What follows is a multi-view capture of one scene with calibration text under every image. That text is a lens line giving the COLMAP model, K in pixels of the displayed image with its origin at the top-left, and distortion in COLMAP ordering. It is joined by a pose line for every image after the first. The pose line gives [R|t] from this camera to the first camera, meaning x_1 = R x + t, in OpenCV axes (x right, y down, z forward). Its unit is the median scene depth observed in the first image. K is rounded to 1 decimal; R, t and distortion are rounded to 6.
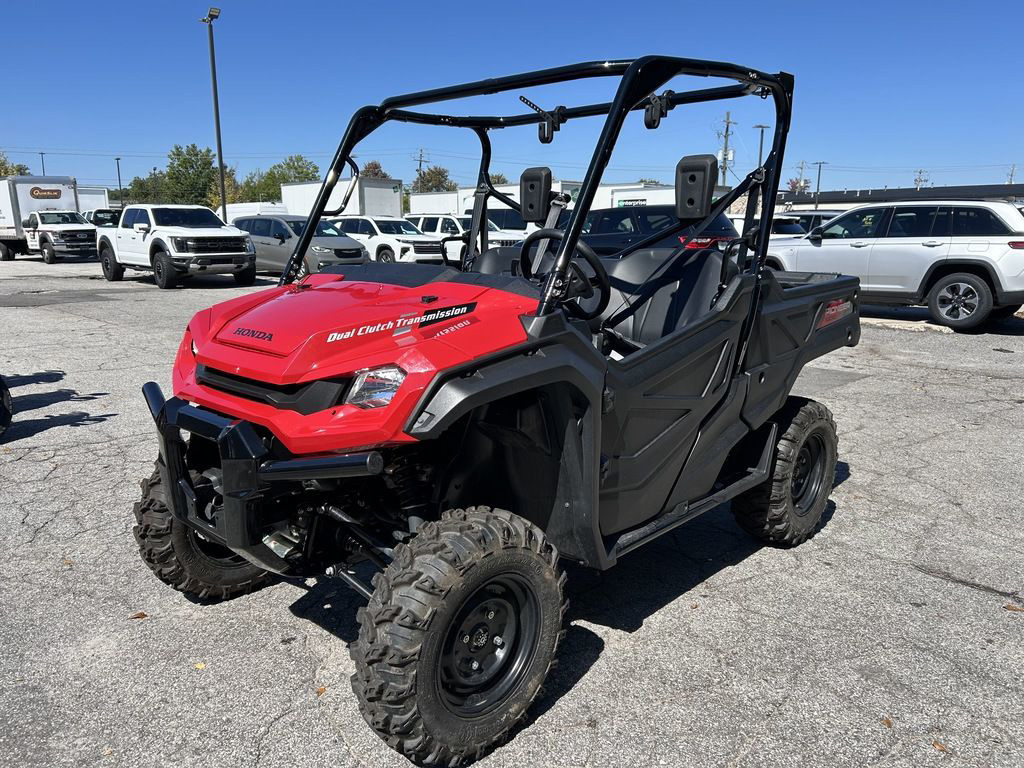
lens RADIAL K [[762.9, 0, 515.7], [0, 762.9, 387.7], [0, 0, 1]] dist [0.031477, -0.027192]
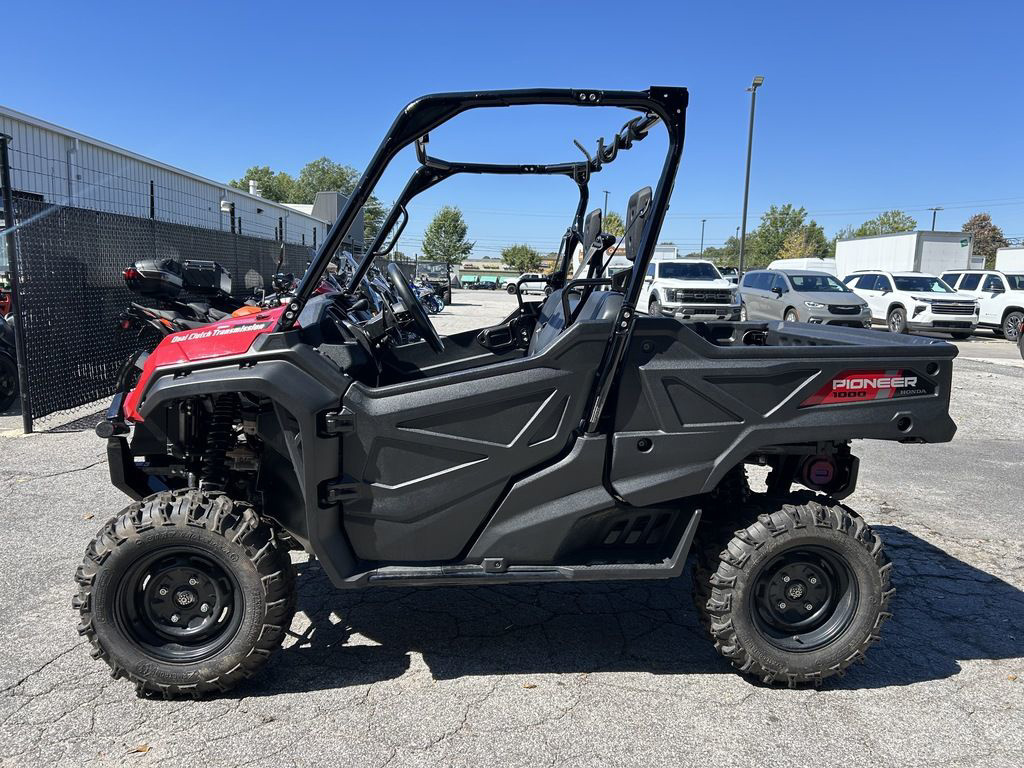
lens RADIAL K [[762.9, 0, 516.5], [0, 762.9, 385.0], [0, 0, 1]] dist [0.031477, -0.027192]
pose [[0.751069, 0.109164, -0.651137, 0.118609], [-0.157356, 0.987413, -0.015964, -0.006793], [0.641198, 0.114451, 0.758793, 0.042515]]
